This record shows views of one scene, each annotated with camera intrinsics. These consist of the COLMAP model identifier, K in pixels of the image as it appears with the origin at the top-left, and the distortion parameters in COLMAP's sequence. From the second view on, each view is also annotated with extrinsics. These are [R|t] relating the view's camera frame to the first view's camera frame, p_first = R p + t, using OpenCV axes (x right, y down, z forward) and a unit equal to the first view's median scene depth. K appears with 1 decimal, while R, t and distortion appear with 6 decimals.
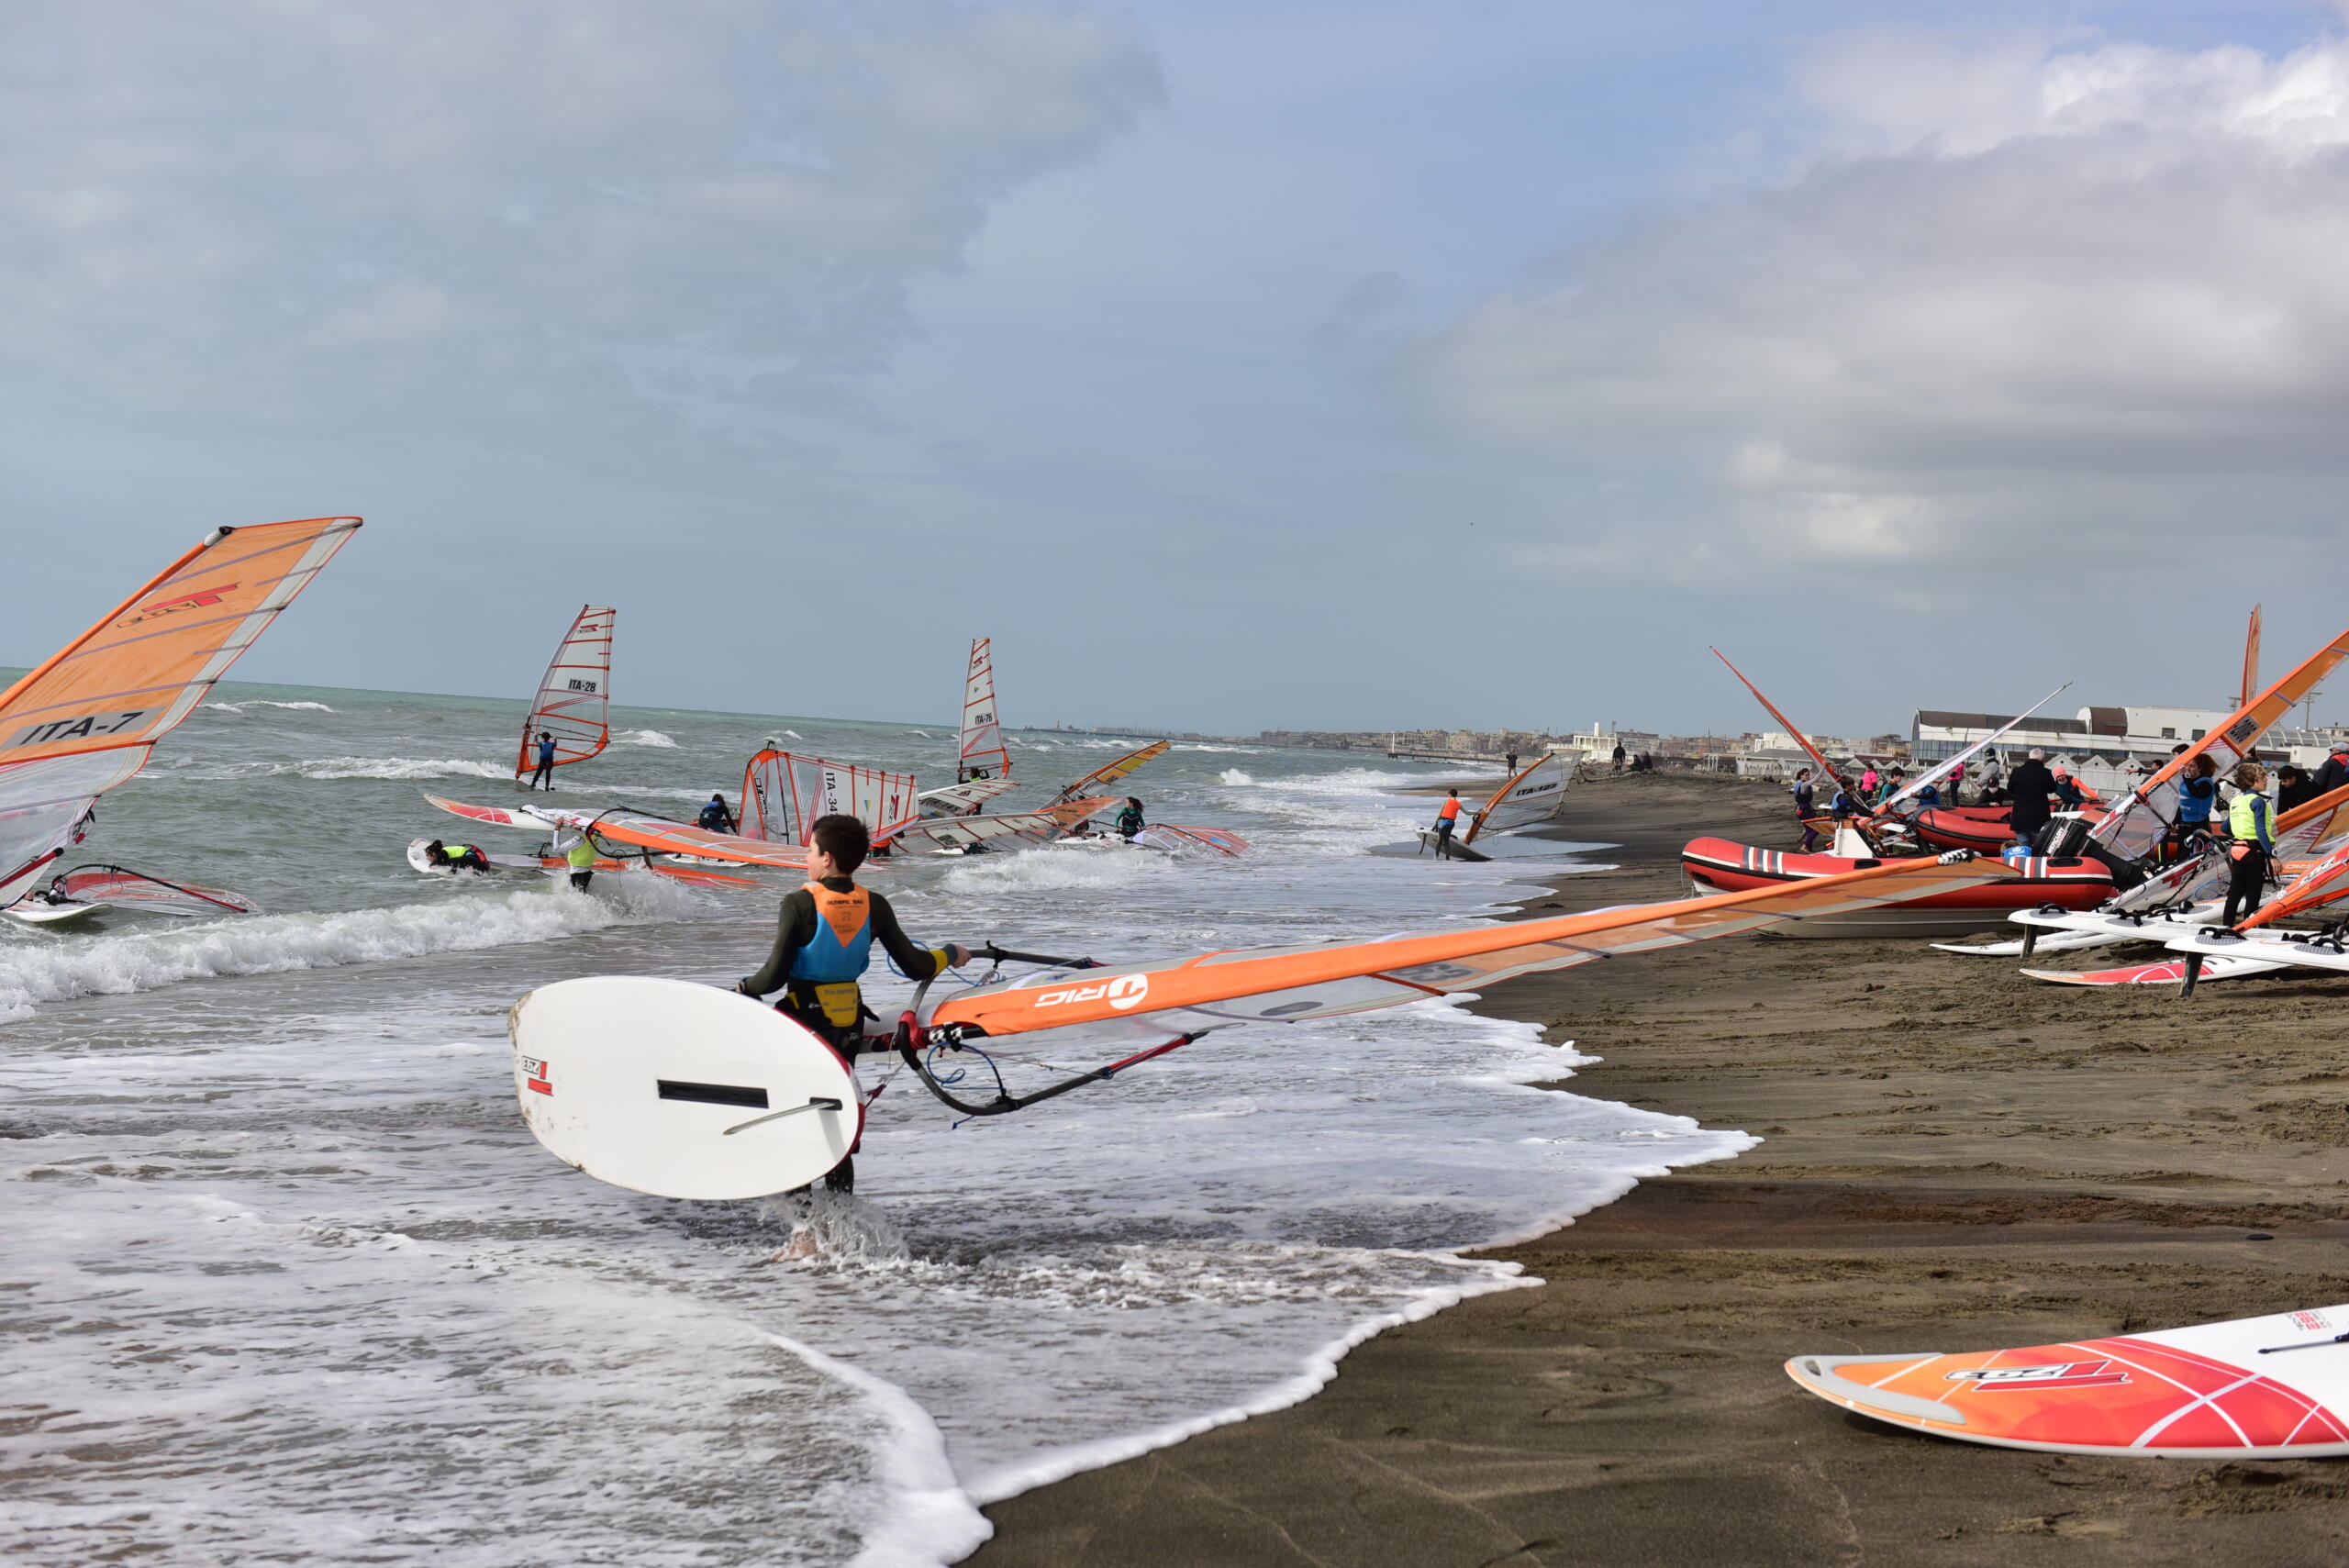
lens RADIAL K [[3061.3, 0, 1177.5], [0, 3061.3, 748.0], [0, 0, 1]] dist [0.113230, -0.043457]
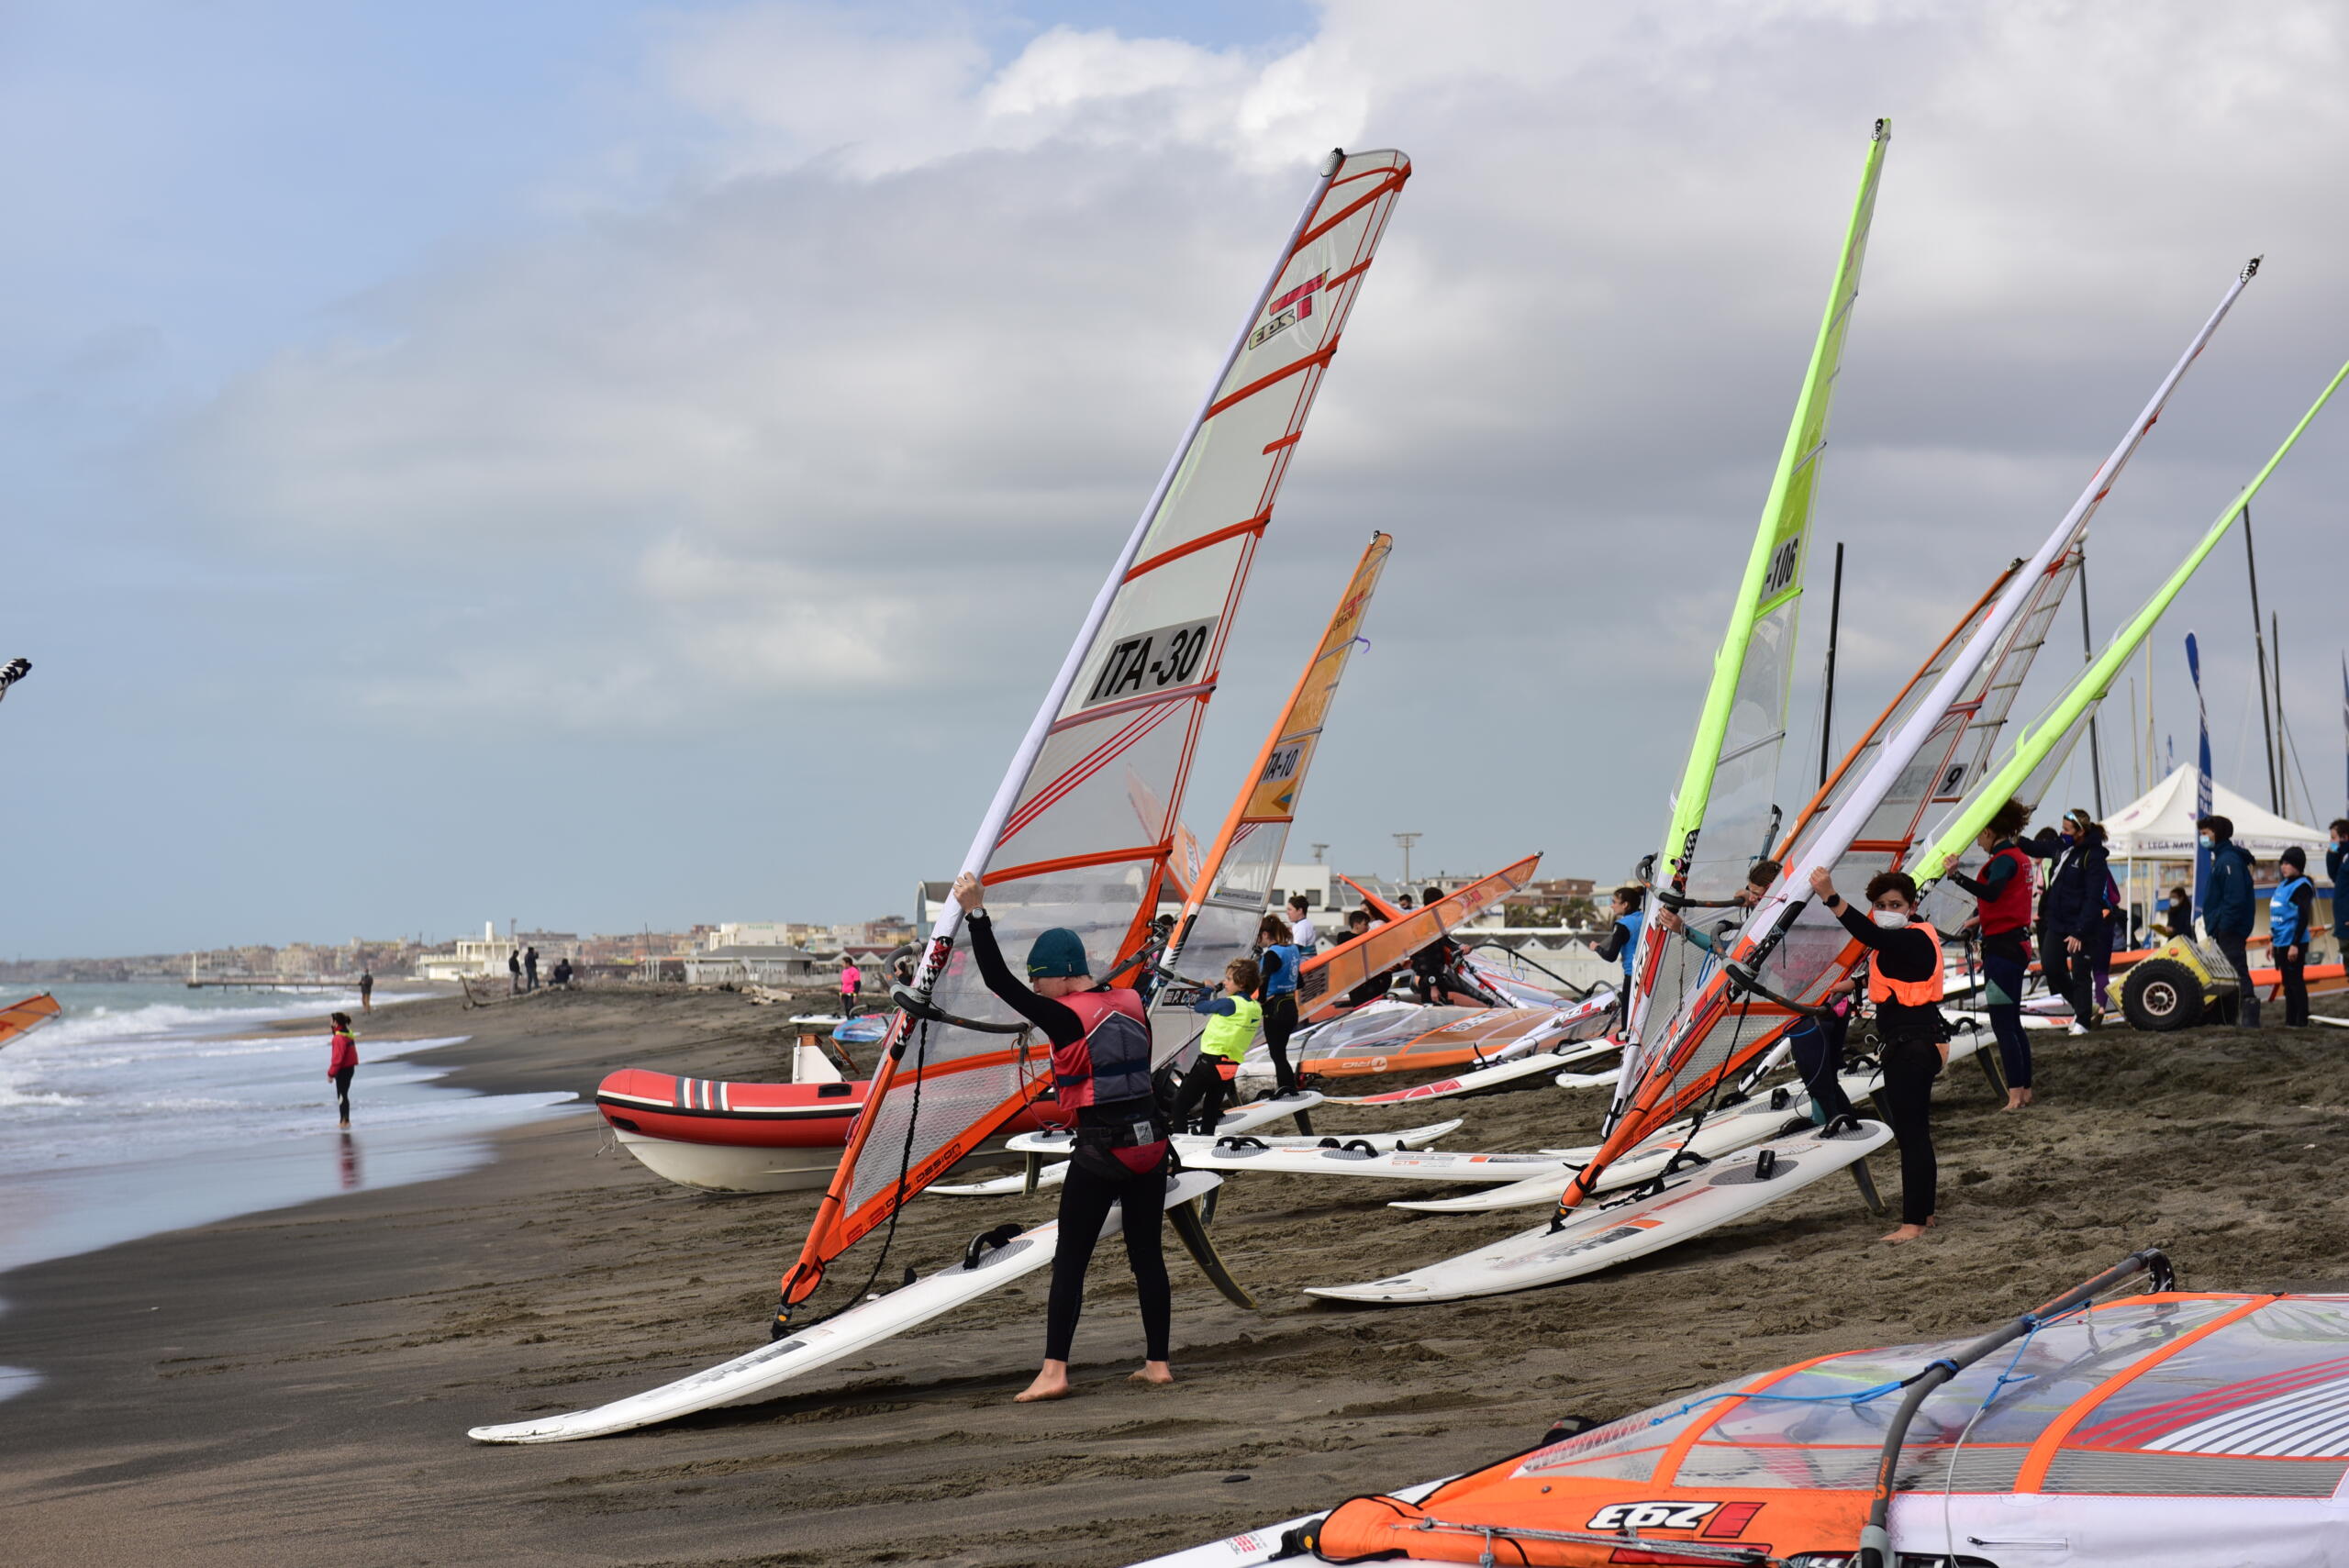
lens RADIAL K [[4466.6, 0, 1174.5], [0, 4466.6, 784.0], [0, 0, 1]] dist [0.174348, -0.408889]
pose [[0.958117, -0.045586, 0.282726, -0.007941], [0.056324, 0.997963, -0.029963, -0.000462], [-0.280784, 0.044633, 0.958733, -0.104013]]
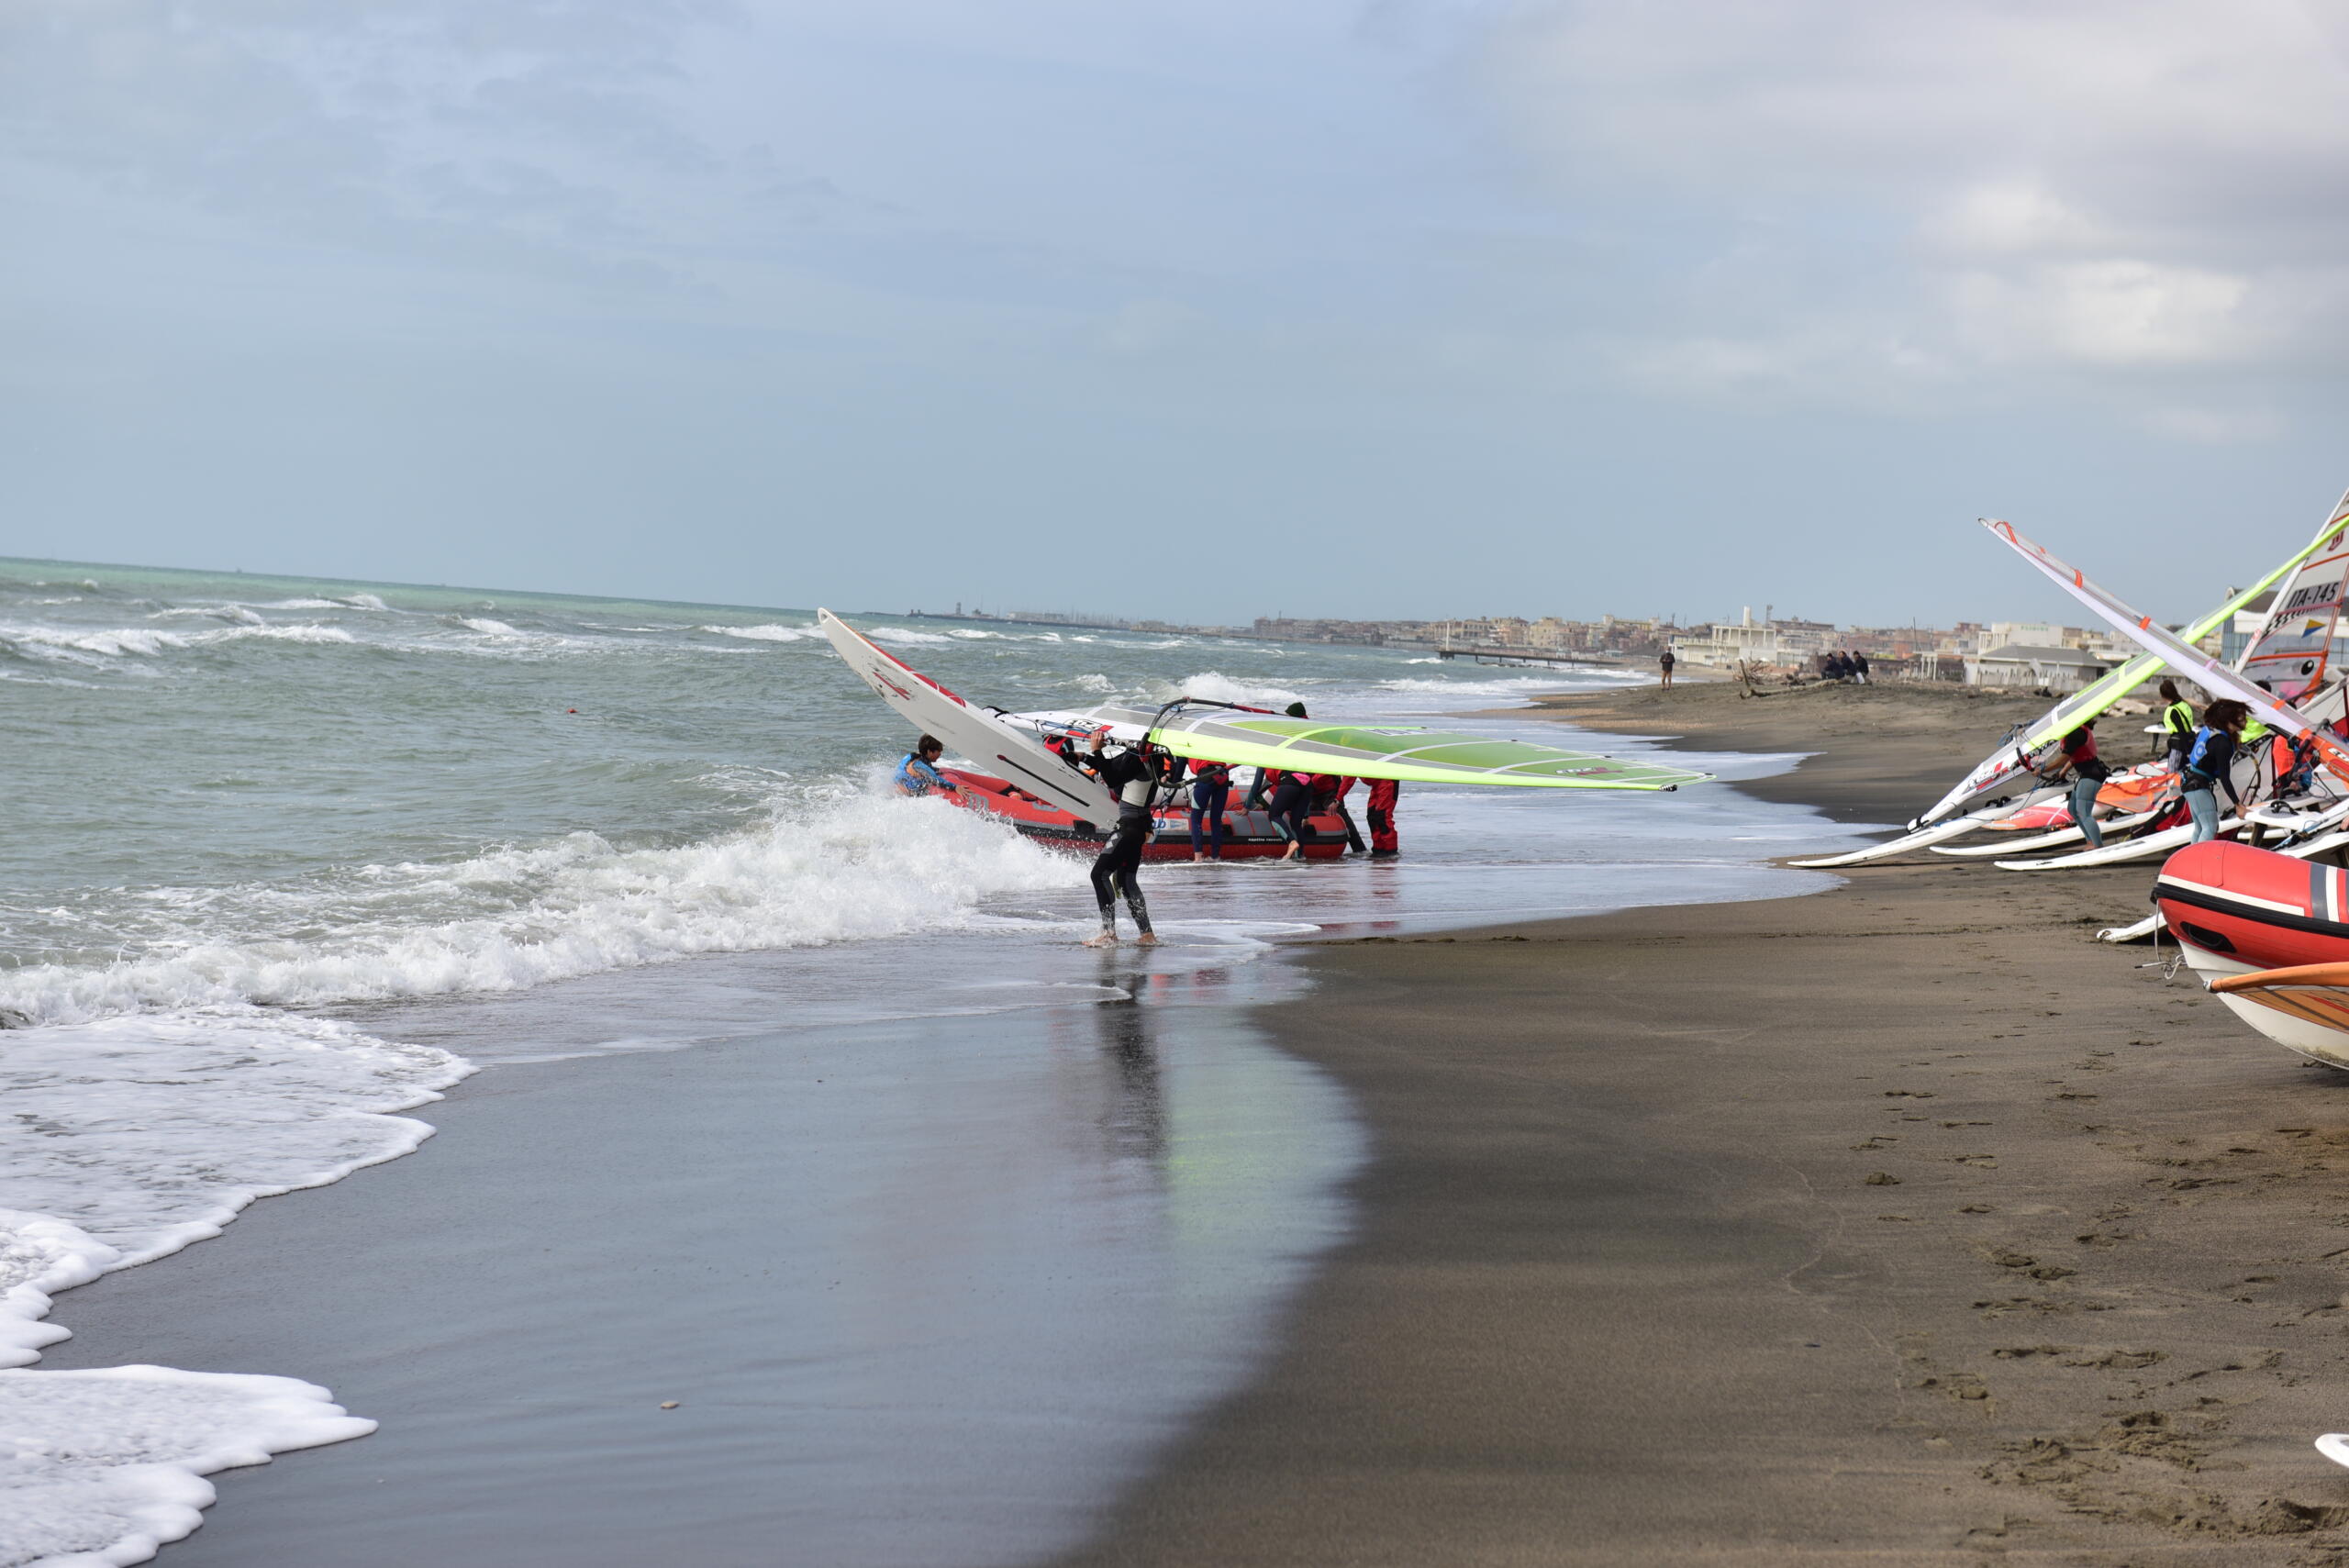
lens RADIAL K [[3582.1, 0, 1174.5], [0, 3582.1, 784.0], [0, 0, 1]] dist [0.002577, -0.012635]
pose [[0.999994, 0.002385, -0.002450, 0.031436], [-0.002290, 0.999273, 0.038044, 0.002816], [0.002539, -0.038038, 0.999273, 0.541443]]
